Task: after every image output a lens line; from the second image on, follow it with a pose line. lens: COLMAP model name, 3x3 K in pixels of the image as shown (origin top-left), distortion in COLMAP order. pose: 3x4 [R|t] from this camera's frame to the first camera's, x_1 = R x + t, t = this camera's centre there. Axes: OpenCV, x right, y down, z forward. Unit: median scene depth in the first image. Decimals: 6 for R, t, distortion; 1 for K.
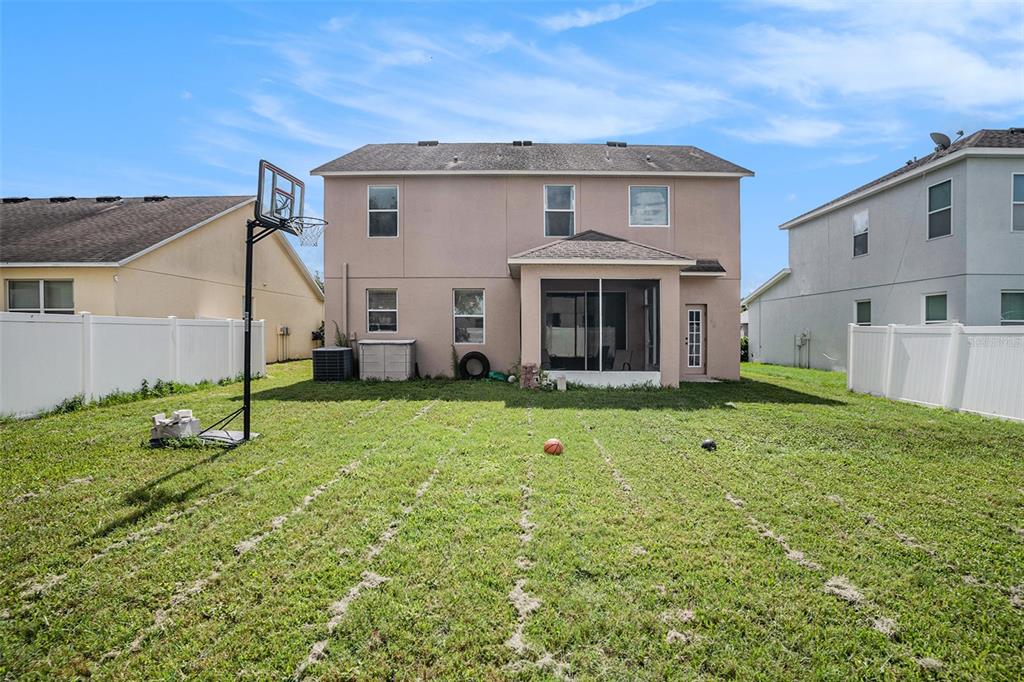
lens RADIAL K [[522.3, 0, 514.9], [0, 522.3, 326.5], [0, 0, 1]] dist [-0.035706, 0.001898]
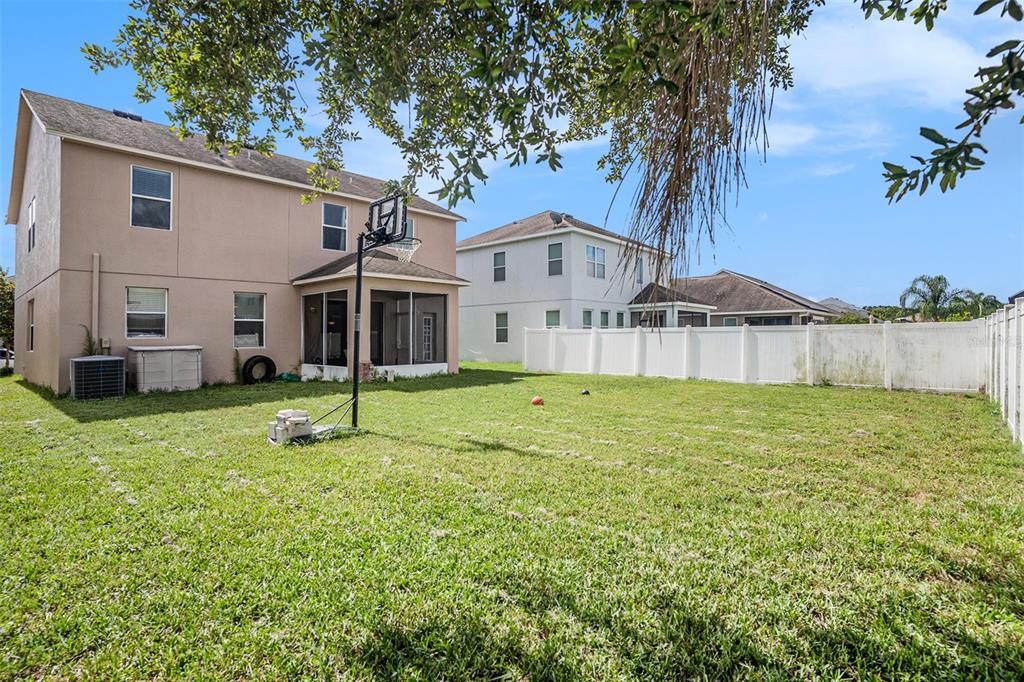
lens RADIAL K [[504.6, 0, 512.0], [0, 504.6, 341.0], [0, 0, 1]] dist [-0.052678, 0.000588]
pose [[0.666610, -0.018572, 0.745176, -0.506661], [0.005421, 0.999784, 0.020068, 0.004379], [-0.745387, -0.009338, 0.666566, 0.002953]]
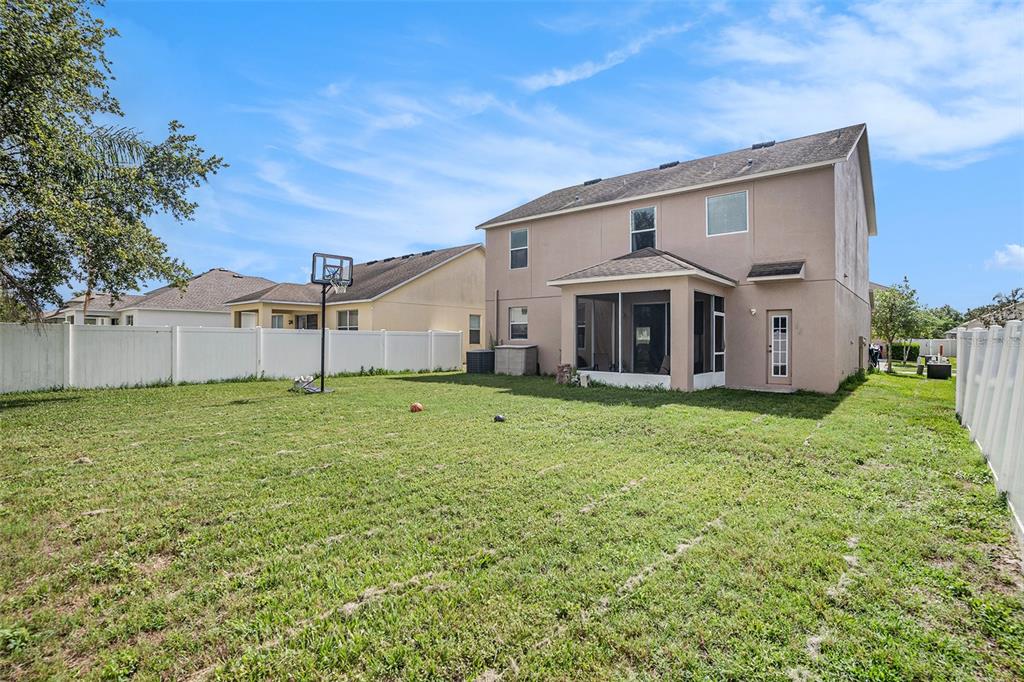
lens RADIAL K [[504.6, 0, 512.0], [0, 504.6, 341.0], [0, 0, 1]] dist [-0.052678, 0.000588]
pose [[0.769267, 0.001041, -0.638926, 0.601169], [0.004624, 0.999963, 0.007197, 0.005232], [0.638911, -0.008490, 0.769234, -0.006946]]
